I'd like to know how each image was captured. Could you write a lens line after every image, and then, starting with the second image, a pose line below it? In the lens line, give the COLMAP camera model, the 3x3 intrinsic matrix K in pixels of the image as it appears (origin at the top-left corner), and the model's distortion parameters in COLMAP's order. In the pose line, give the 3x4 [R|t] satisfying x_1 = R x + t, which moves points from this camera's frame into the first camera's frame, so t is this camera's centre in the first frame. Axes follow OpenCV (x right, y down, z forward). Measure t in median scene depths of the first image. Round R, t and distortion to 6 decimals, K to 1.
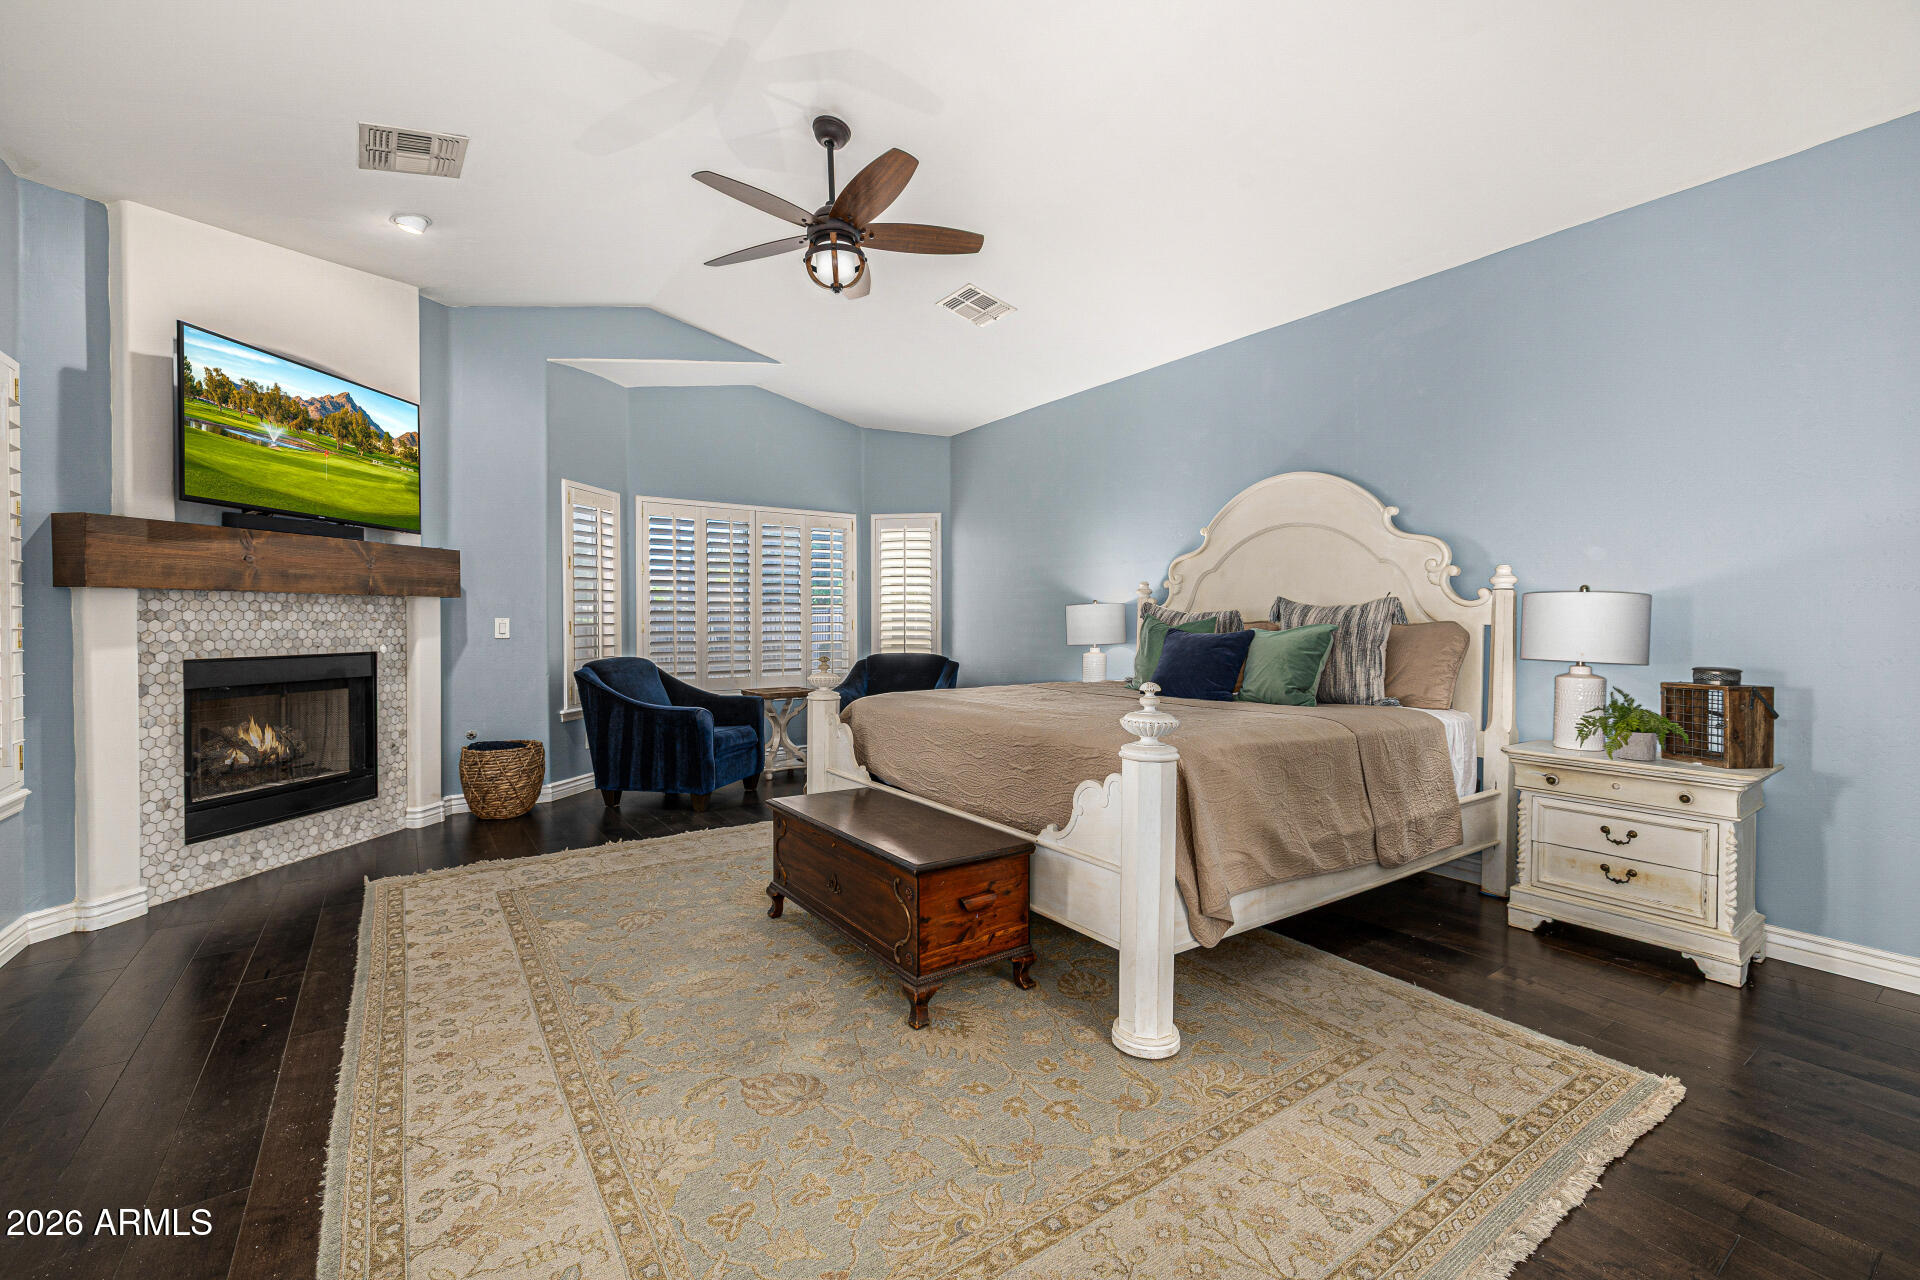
lens RADIAL K [[836.2, 0, 960.0], [0, 836.2, 640.0], [0, 0, 1]] dist [0.029921, -0.023344]
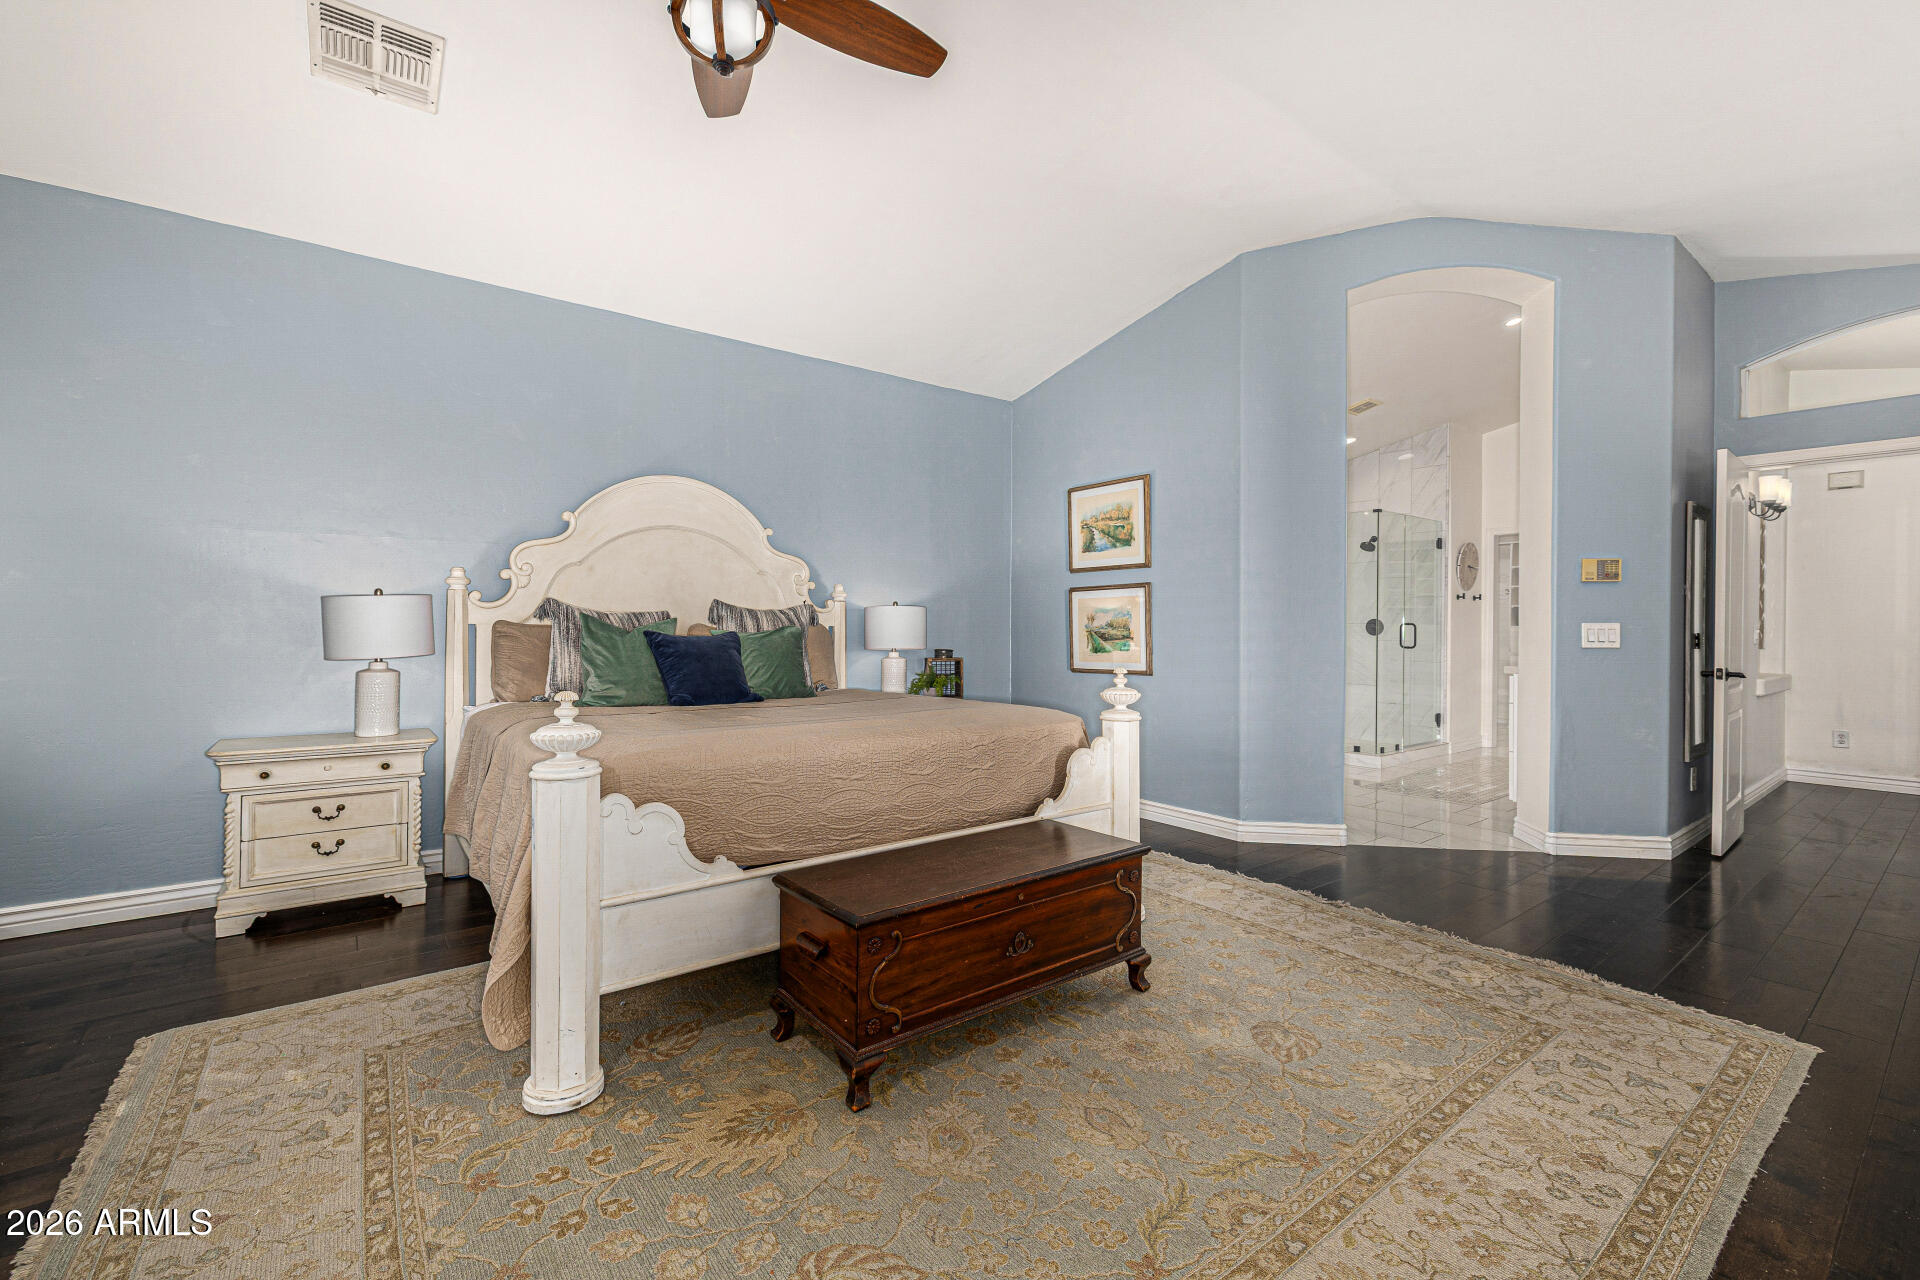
lens RADIAL K [[753.9, 0, 960.0], [0, 753.9, 640.0], [0, 0, 1]] dist [-0.046746, 0.006200]
pose [[-0.026800, -0.017140, 0.999494, -0.994609], [0.002386, 0.999849, 0.017210, -0.020969], [-0.999638, 0.002846, -0.026755, 1.223768]]
